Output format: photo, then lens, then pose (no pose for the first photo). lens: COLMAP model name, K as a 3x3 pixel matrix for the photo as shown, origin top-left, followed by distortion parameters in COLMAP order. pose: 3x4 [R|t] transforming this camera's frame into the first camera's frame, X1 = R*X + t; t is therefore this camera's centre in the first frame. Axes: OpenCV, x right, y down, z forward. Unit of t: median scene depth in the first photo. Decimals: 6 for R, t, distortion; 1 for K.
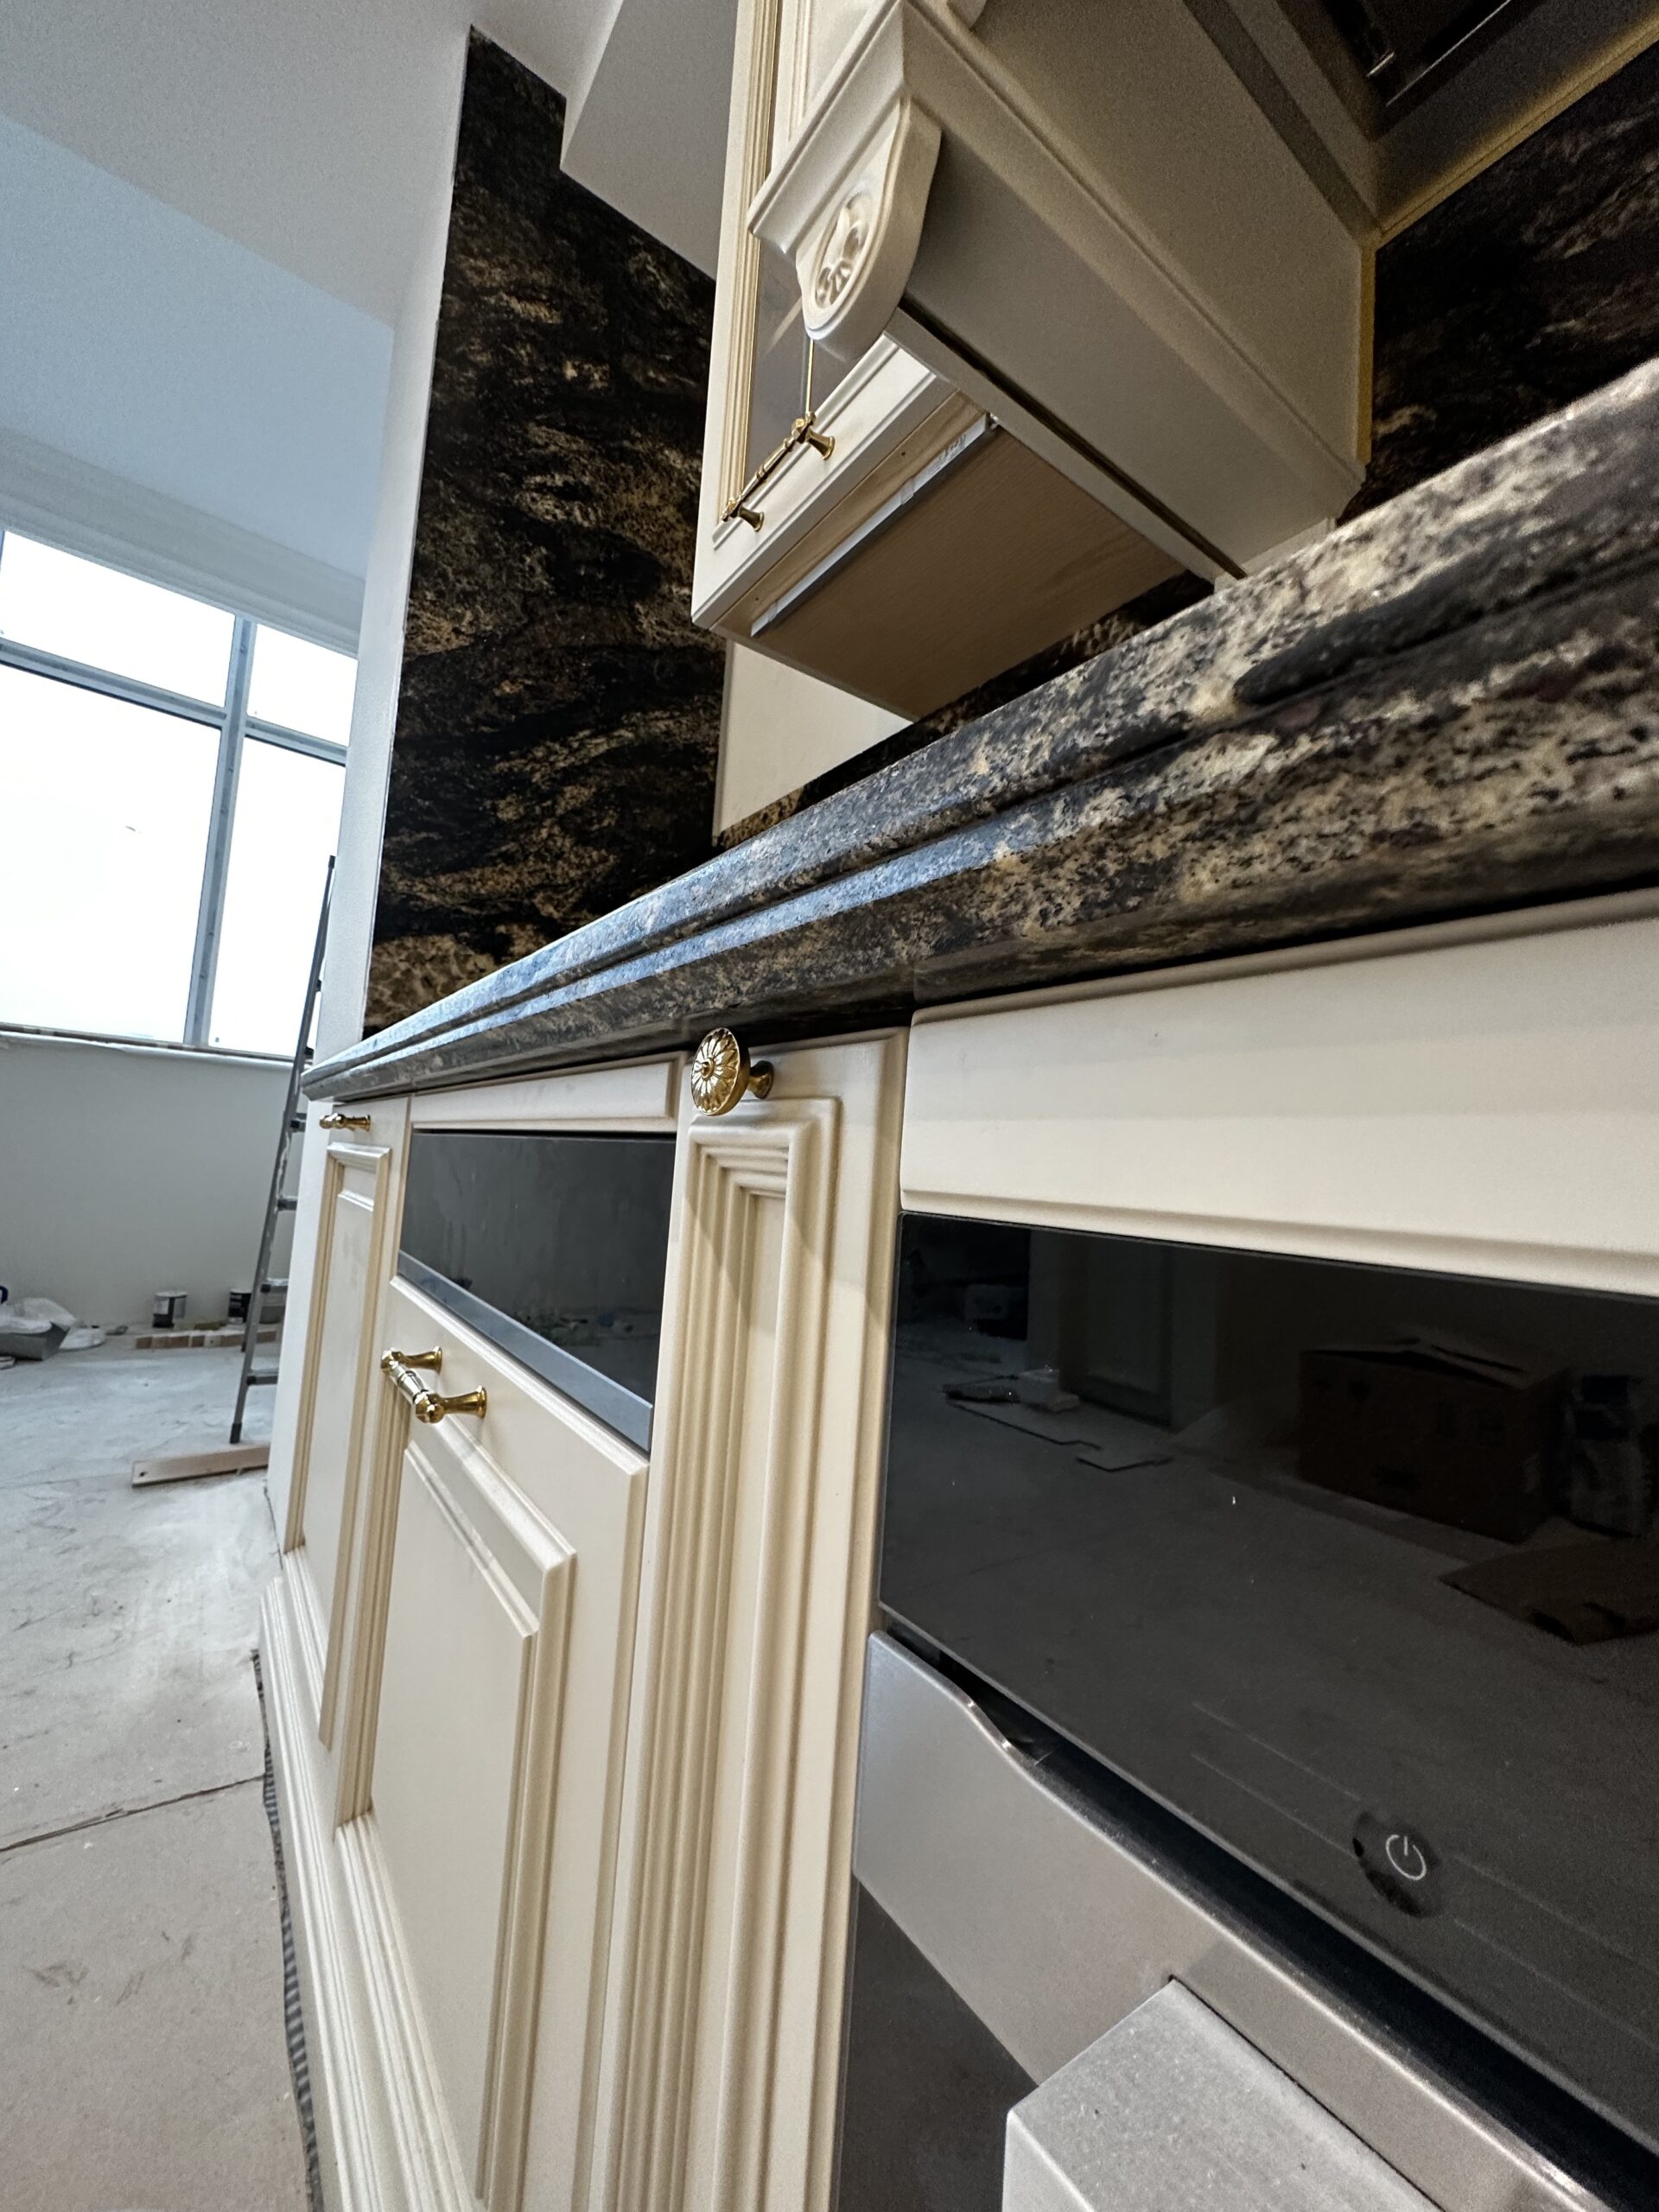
lens RADIAL K [[892.7, 0, 828.4], [0, 892.7, 1105.0], [0, 0, 1]] dist [-0.004125, -0.000260]
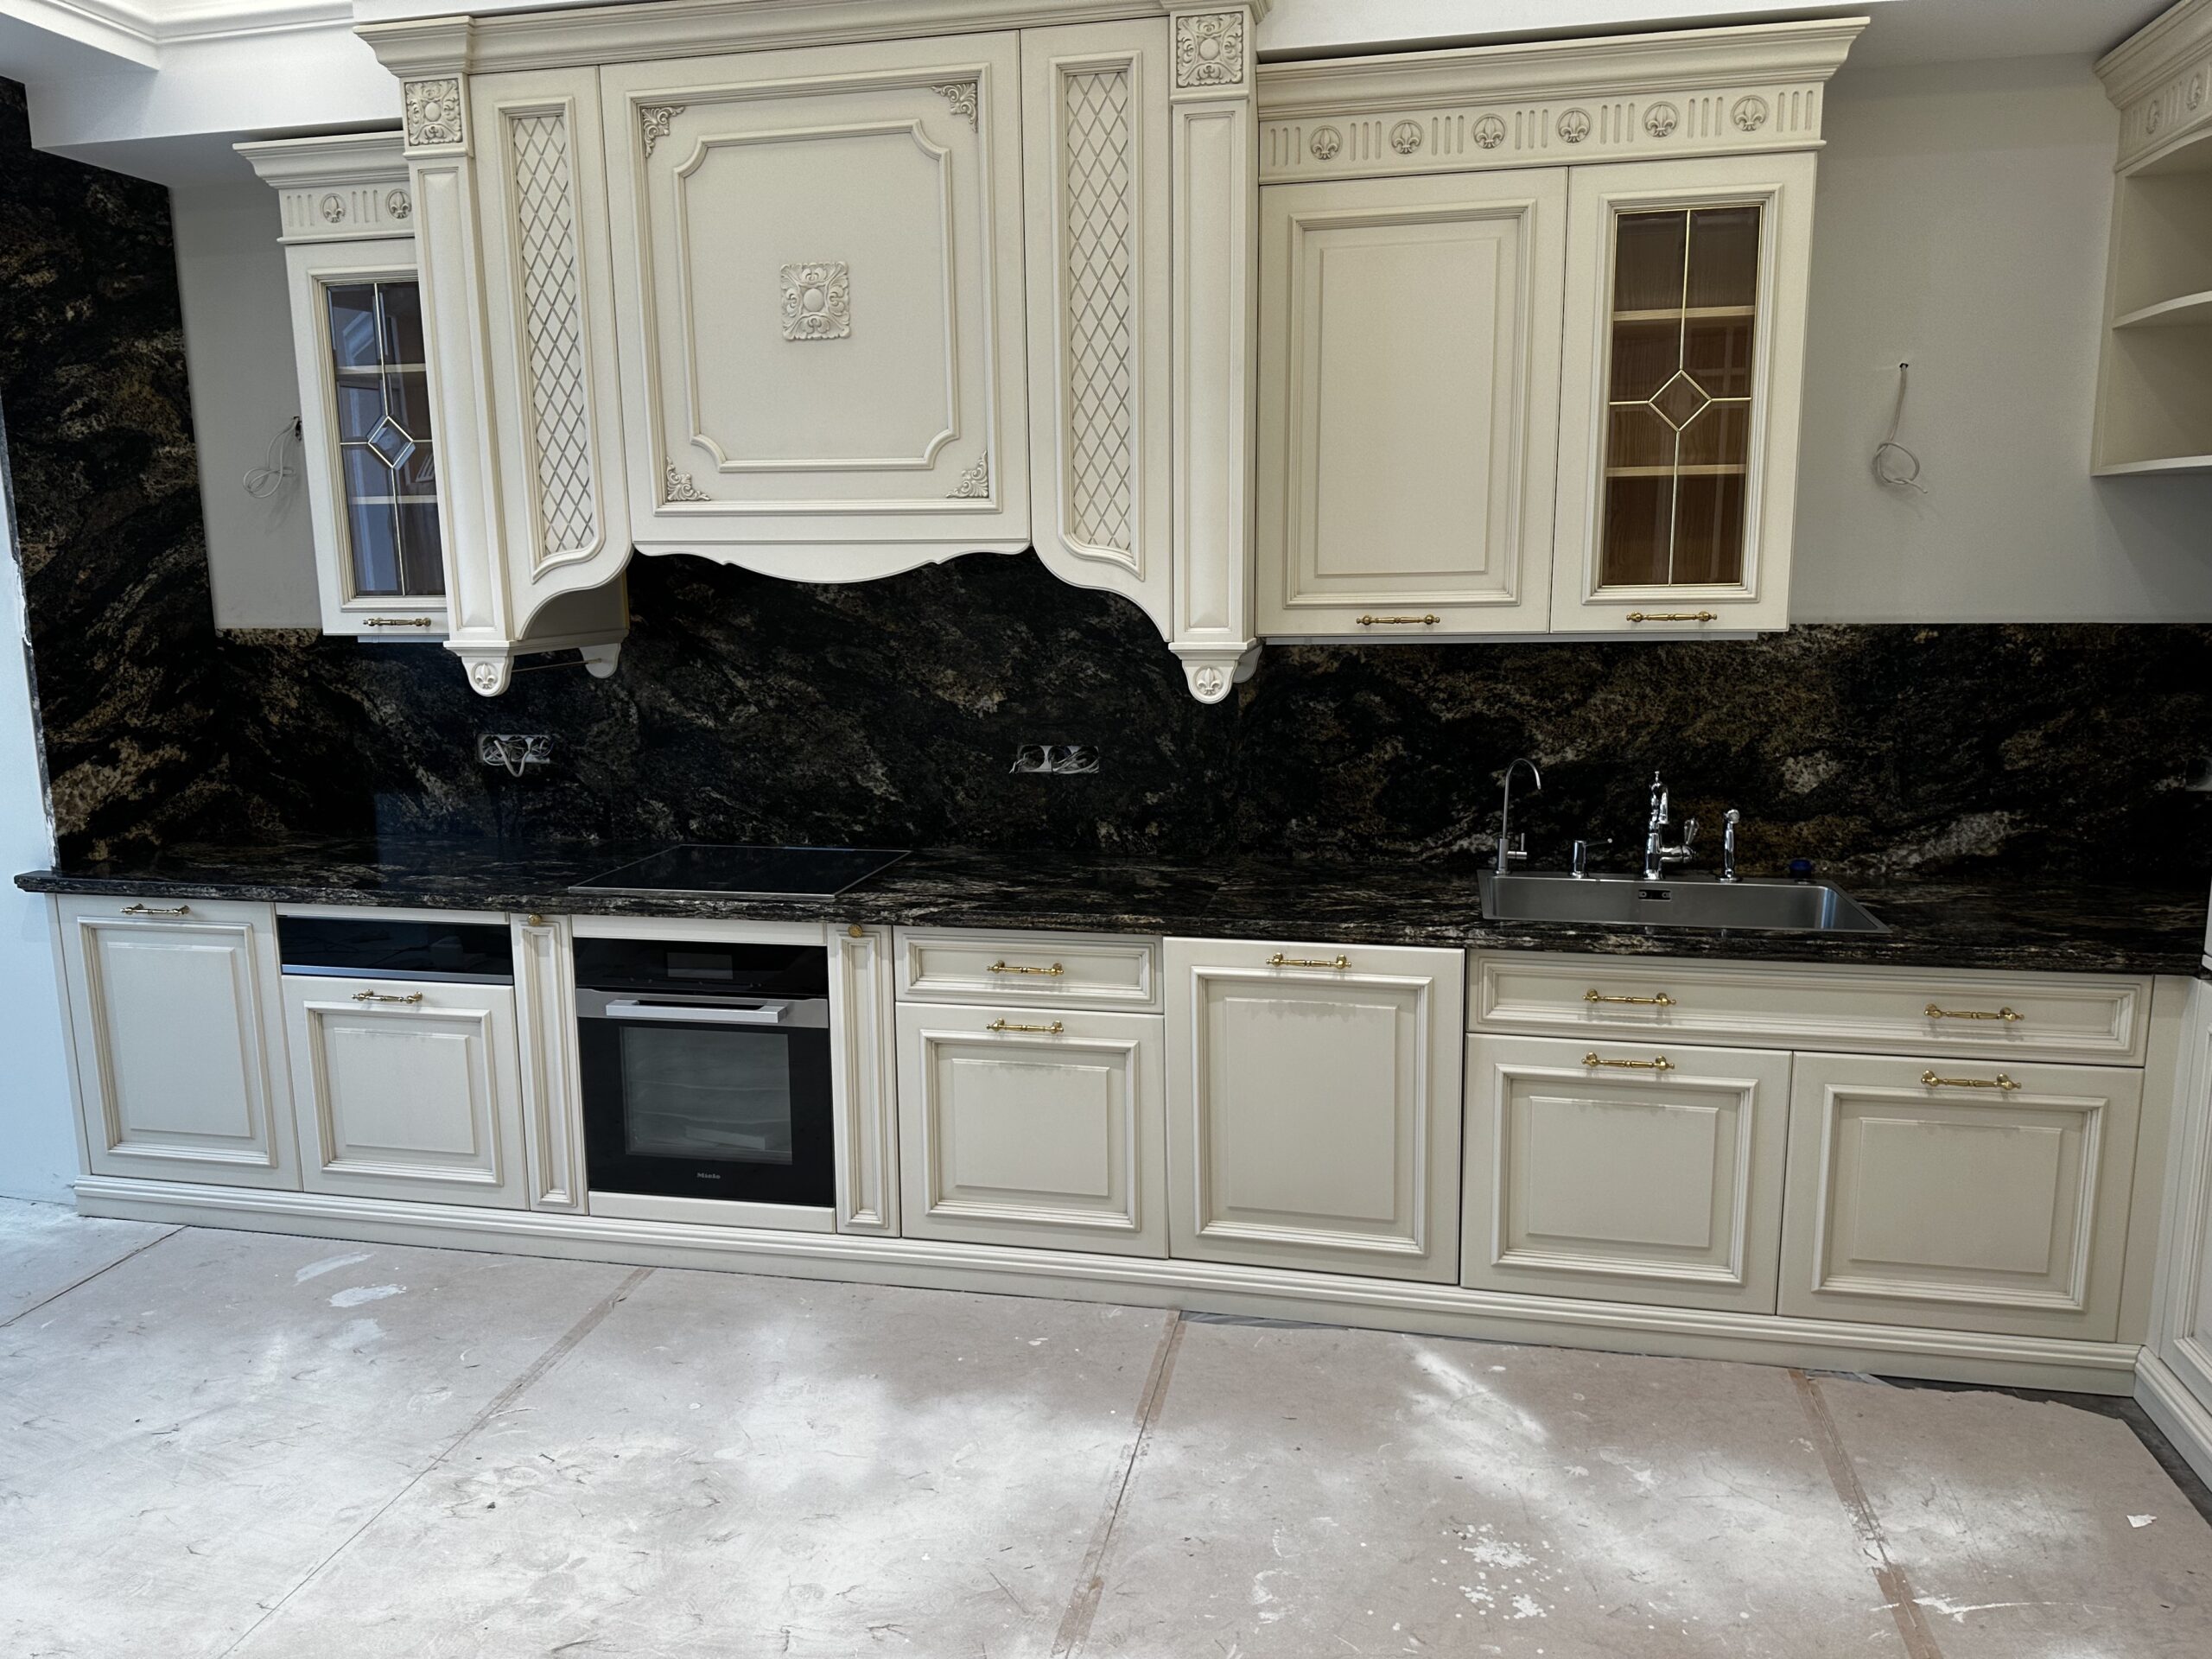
lens RADIAL K [[1548.5, 0, 1107.2], [0, 1548.5, 825.5], [0, 0, 1]] dist [0.003963, -0.003067]
pose [[0.730121, -0.188179, 0.656896, -0.855360], [0.010794, 0.964389, 0.264269, -0.712506], [-0.683233, -0.185858, 0.706151, -1.892772]]
